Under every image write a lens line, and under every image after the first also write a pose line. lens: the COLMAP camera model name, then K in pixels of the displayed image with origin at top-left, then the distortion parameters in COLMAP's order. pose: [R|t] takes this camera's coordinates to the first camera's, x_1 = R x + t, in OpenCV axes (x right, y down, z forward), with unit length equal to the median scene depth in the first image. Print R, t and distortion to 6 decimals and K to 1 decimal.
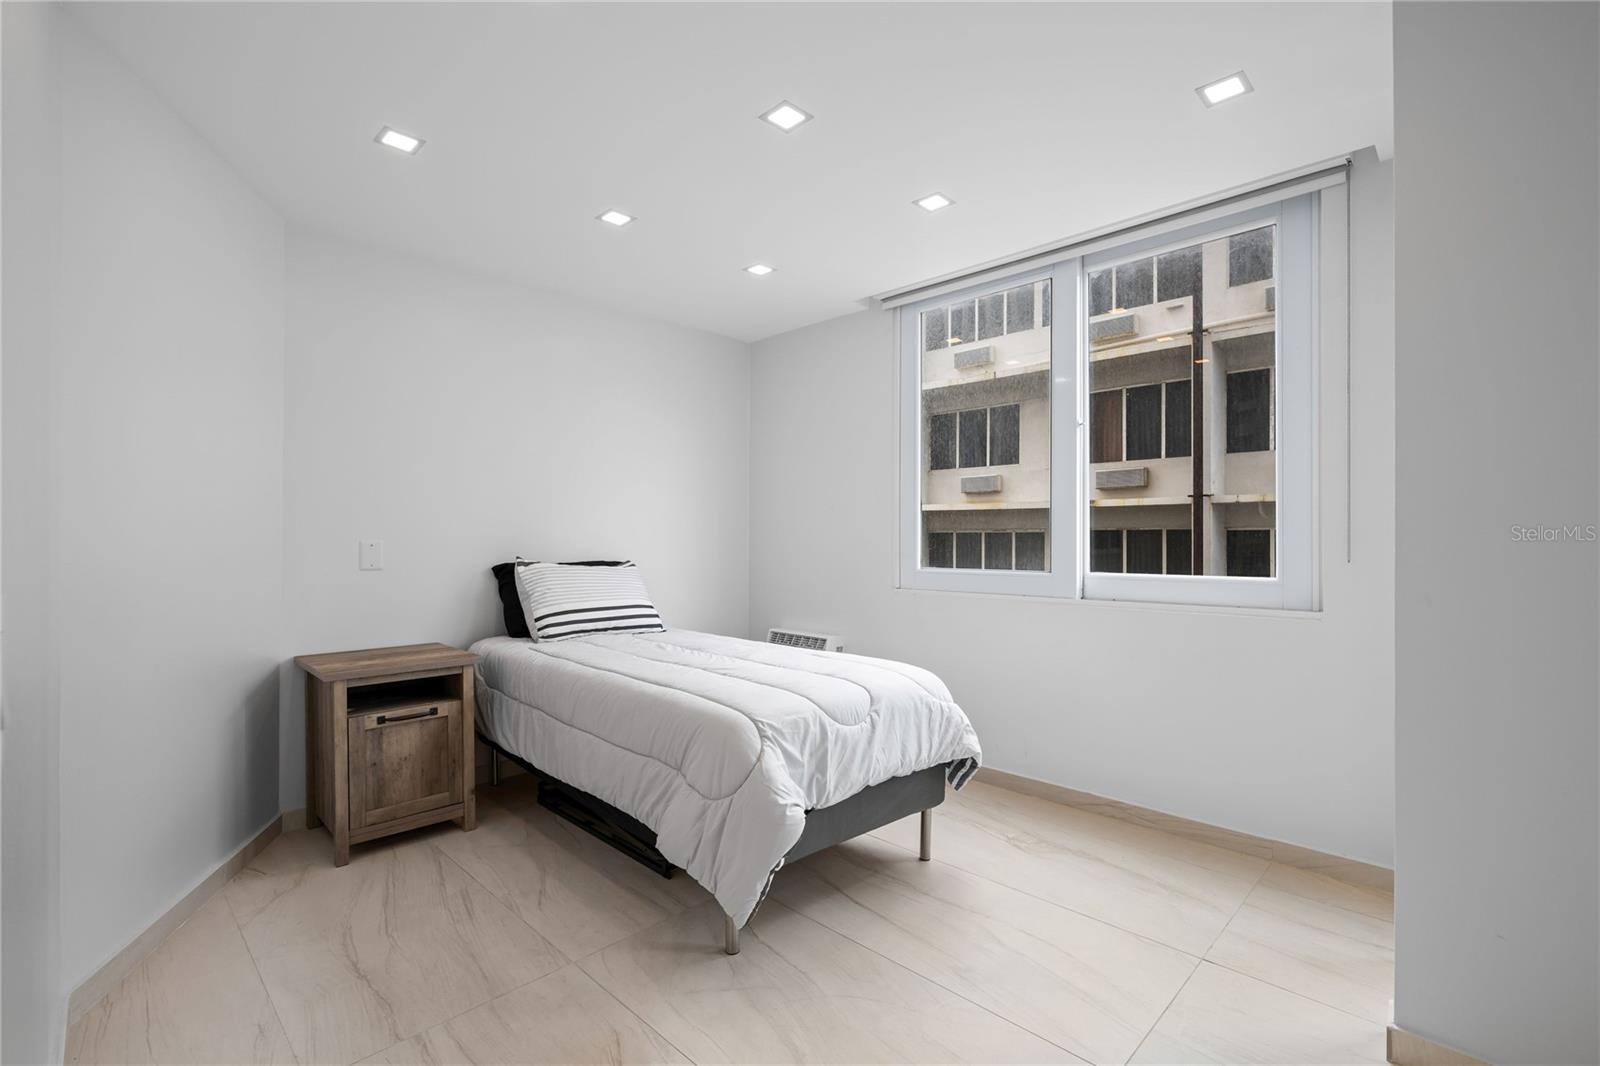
lens RADIAL K [[709.1, 0, 800.0], [0, 709.1, 533.0], [0, 0, 1]] dist [-0.000325, -0.000273]
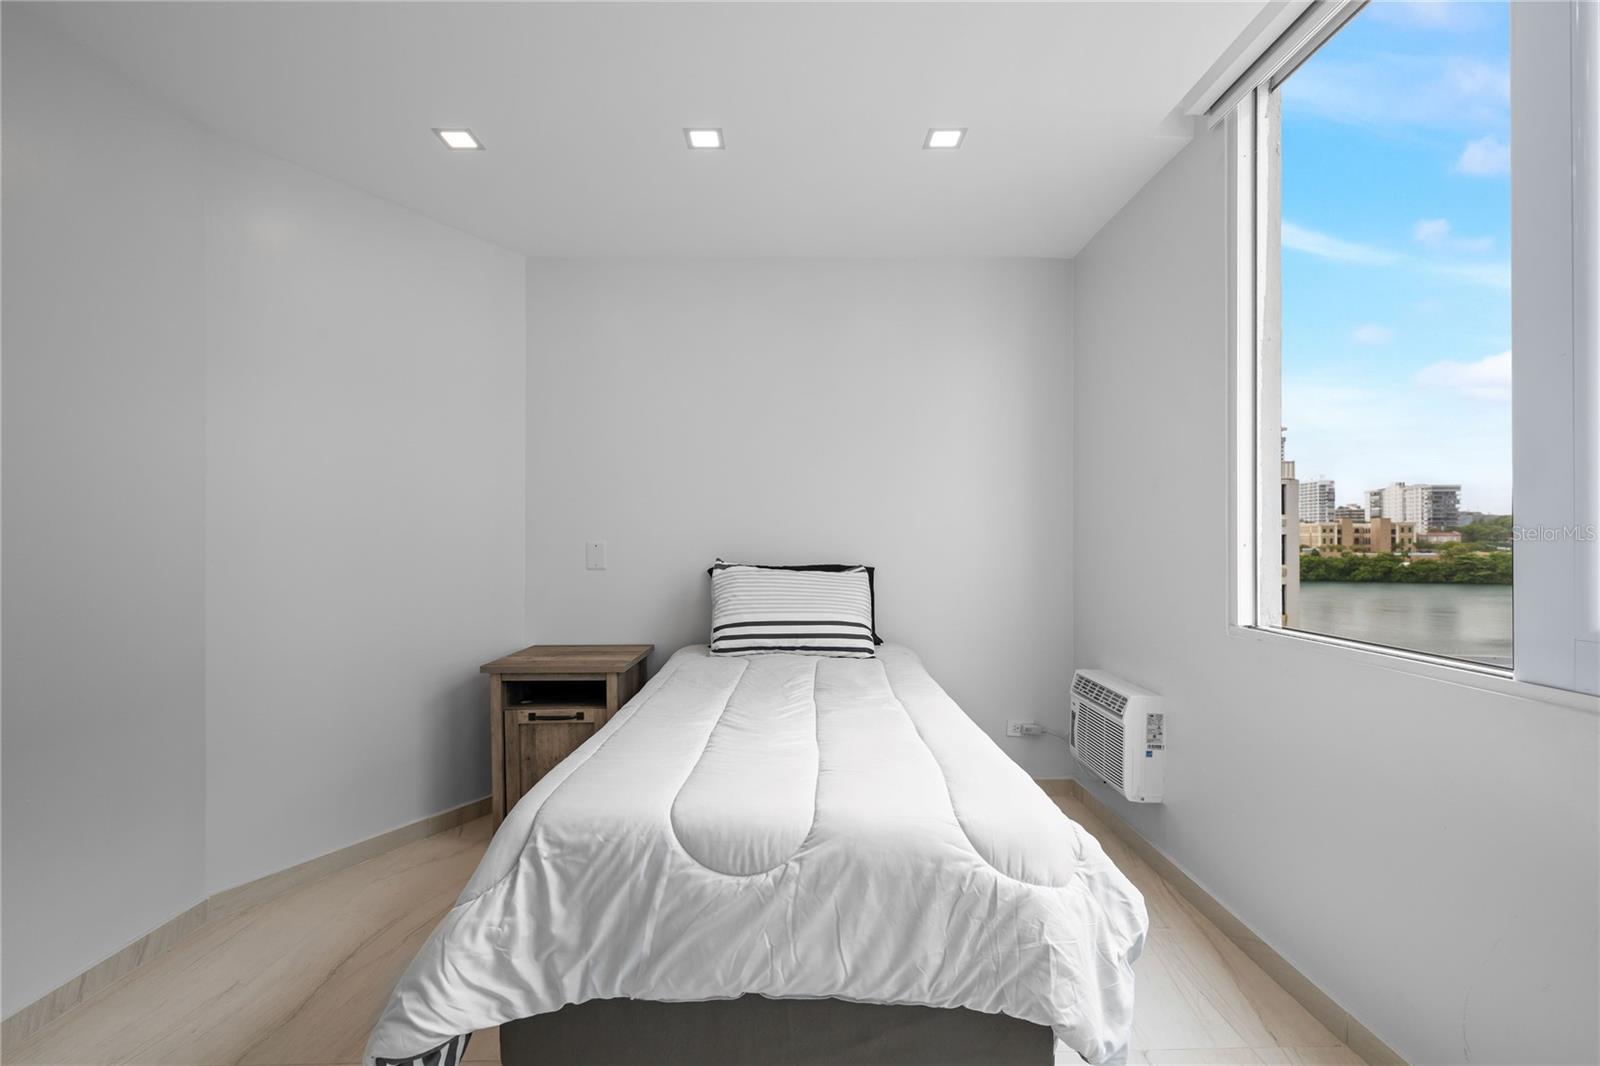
lens RADIAL K [[734.9, 0, 802.4], [0, 734.9, 537.0], [0, 0, 1]] dist [-0.000986, -0.000467]
pose [[0.716232, -0.002829, -0.697857, 0.404202], [0.008878, 0.999948, 0.005058, 0.003036], [0.697806, -0.009818, 0.716219, 0.488261]]
